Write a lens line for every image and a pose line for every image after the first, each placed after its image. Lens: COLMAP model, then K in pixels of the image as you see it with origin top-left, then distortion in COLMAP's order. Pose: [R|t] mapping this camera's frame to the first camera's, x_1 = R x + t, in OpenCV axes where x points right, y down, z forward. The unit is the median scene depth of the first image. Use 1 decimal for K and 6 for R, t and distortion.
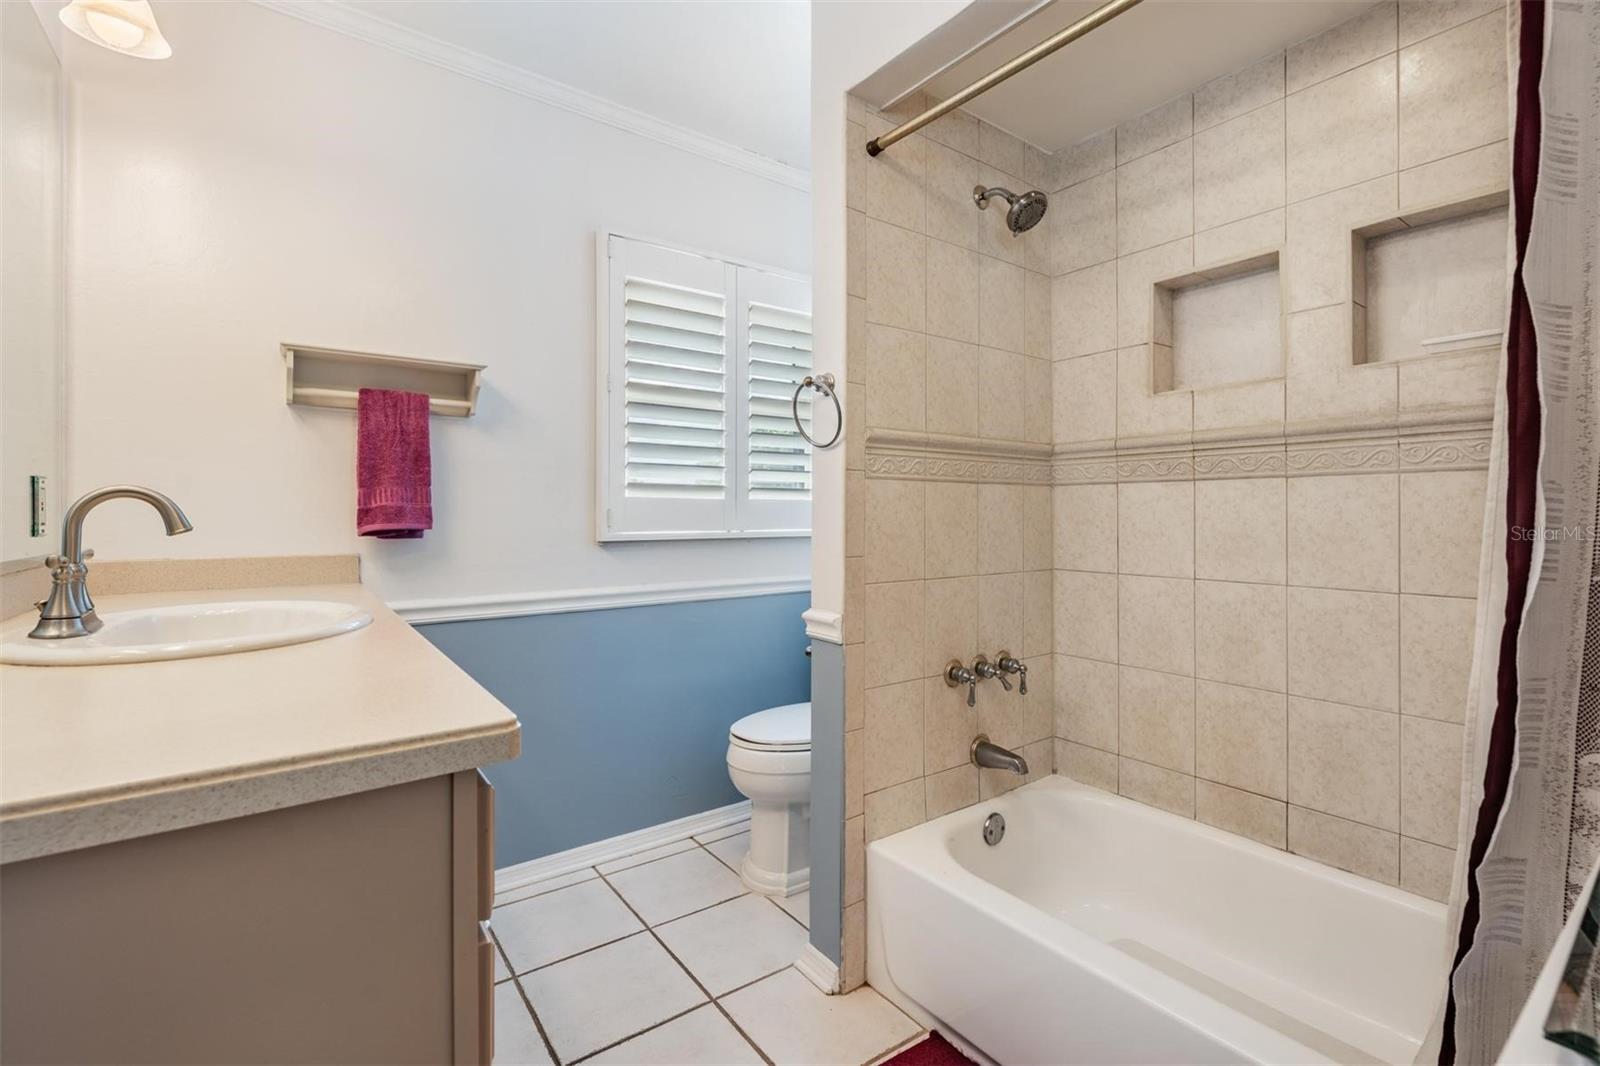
lens RADIAL K [[720.0, 0, 799.2], [0, 720.0, 525.9], [0, 0, 1]] dist [-0.001814, -0.000437]
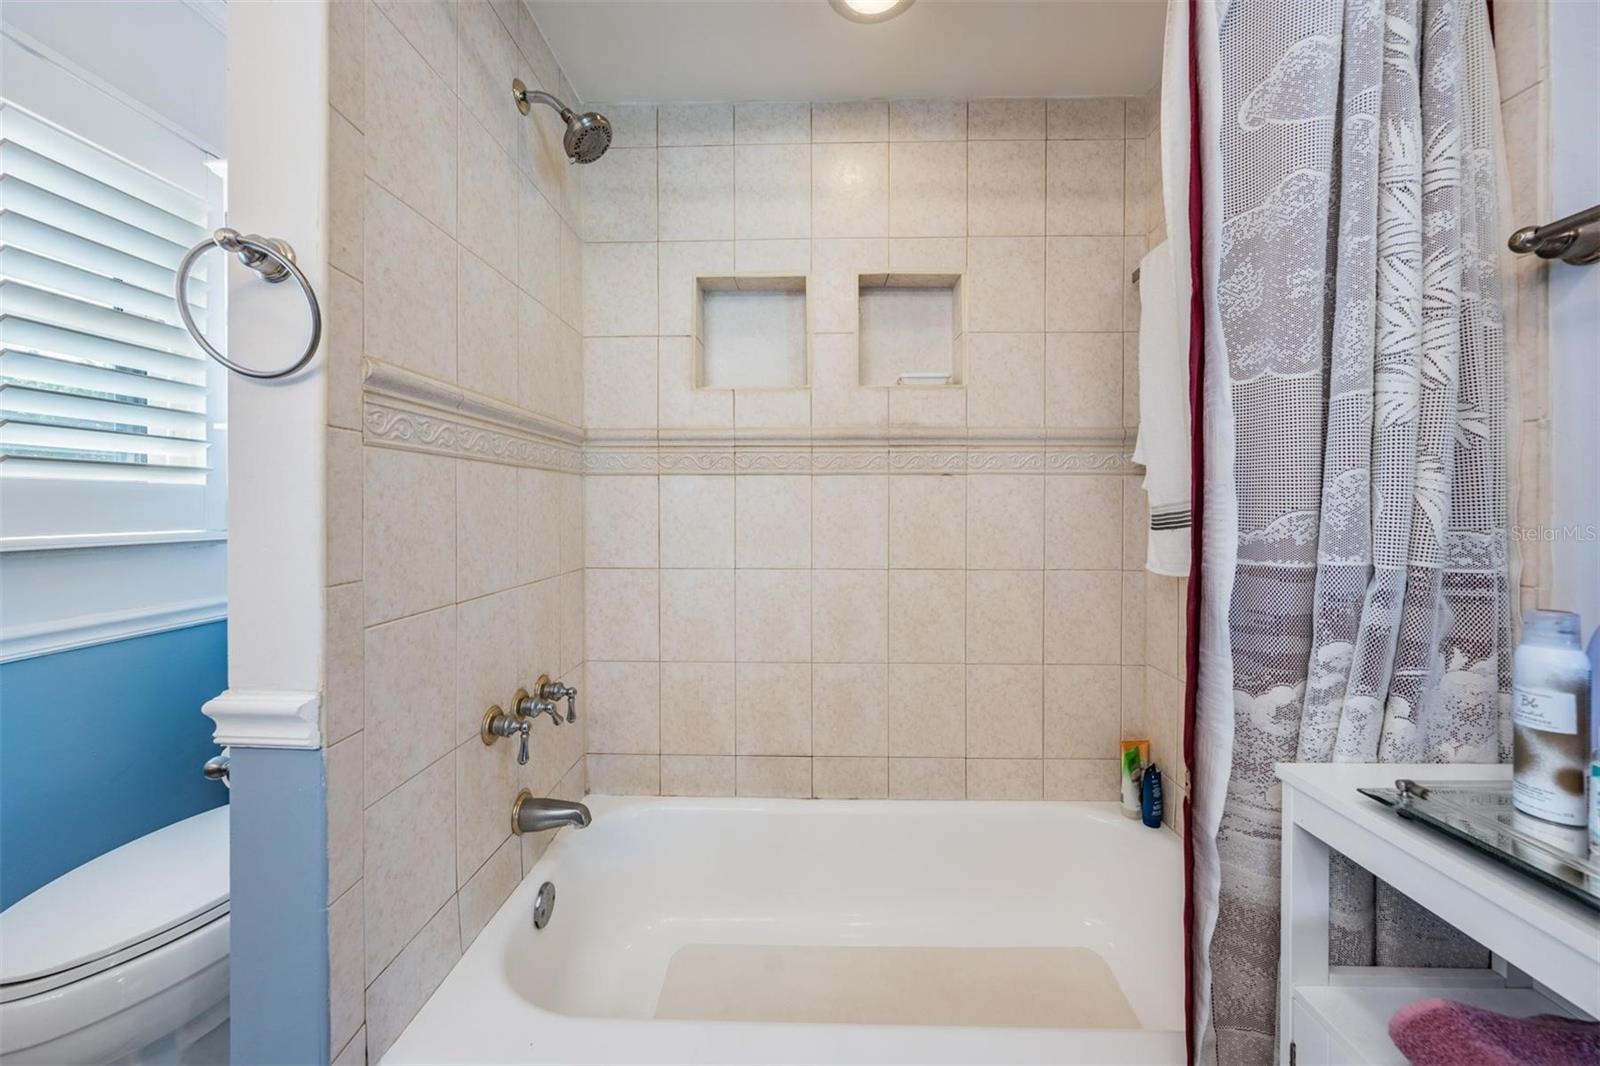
lens RADIAL K [[570.2, 0, 799.7], [0, 570.2, 511.4], [0, 0, 1]] dist [-0.003674, -0.000720]
pose [[0.612879, -0.006185, 0.790153, -0.050078], [0.011693, 0.999931, -0.001242, -0.007686], [-0.790090, 0.010000, 0.612909, 0.409469]]
